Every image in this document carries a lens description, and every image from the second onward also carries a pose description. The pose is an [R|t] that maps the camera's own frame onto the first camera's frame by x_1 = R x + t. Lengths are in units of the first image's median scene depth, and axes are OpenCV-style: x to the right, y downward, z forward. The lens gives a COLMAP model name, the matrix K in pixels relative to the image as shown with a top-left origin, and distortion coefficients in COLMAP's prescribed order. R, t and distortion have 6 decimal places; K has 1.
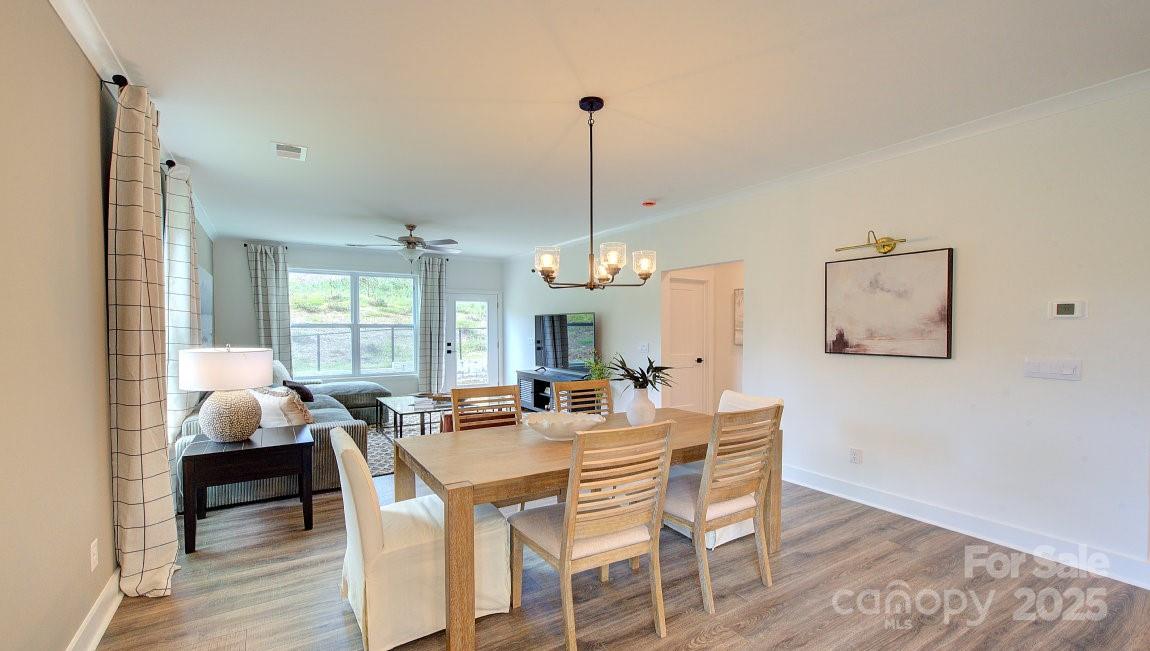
lens RADIAL K [[489.7, 0, 567.5], [0, 489.7, 338.1], [0, 0, 1]] dist [-0.002265, 0.000925]
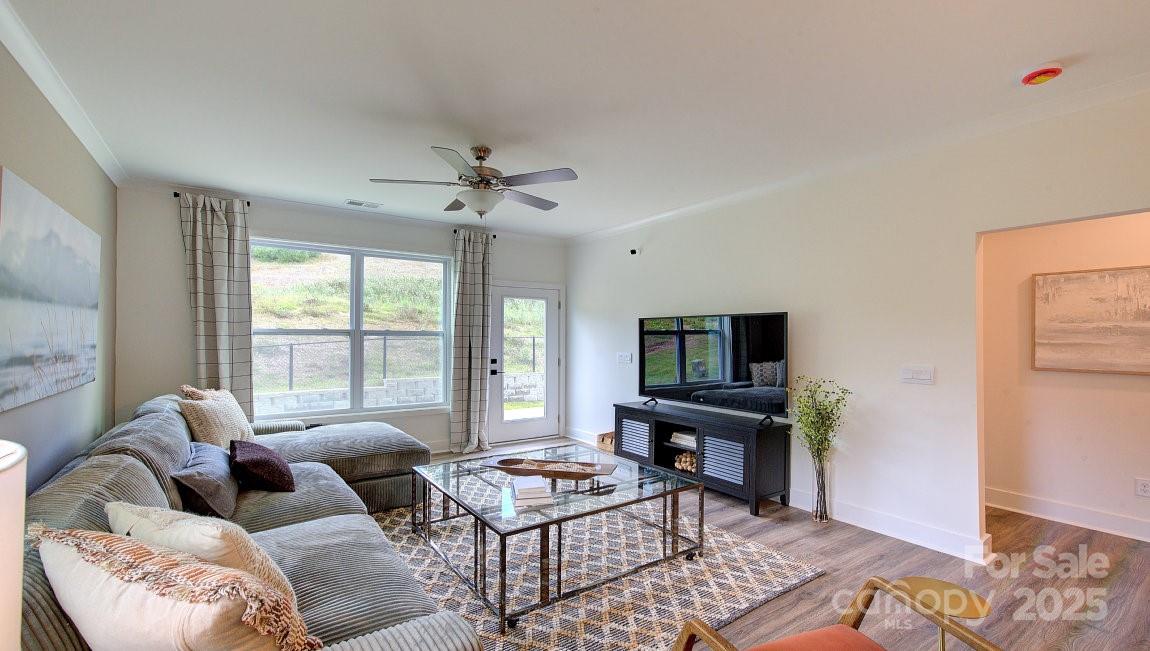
lens RADIAL K [[489.7, 0, 572.5], [0, 489.7, 331.4], [0, 0, 1]] dist [-0.002265, 0.000925]
pose [[0.998291, 0.007944, 0.057893, -0.187939], [-0.006006, 0.999418, -0.033569, -0.006925], [-0.058126, 0.033164, 0.997758, 0.342152]]
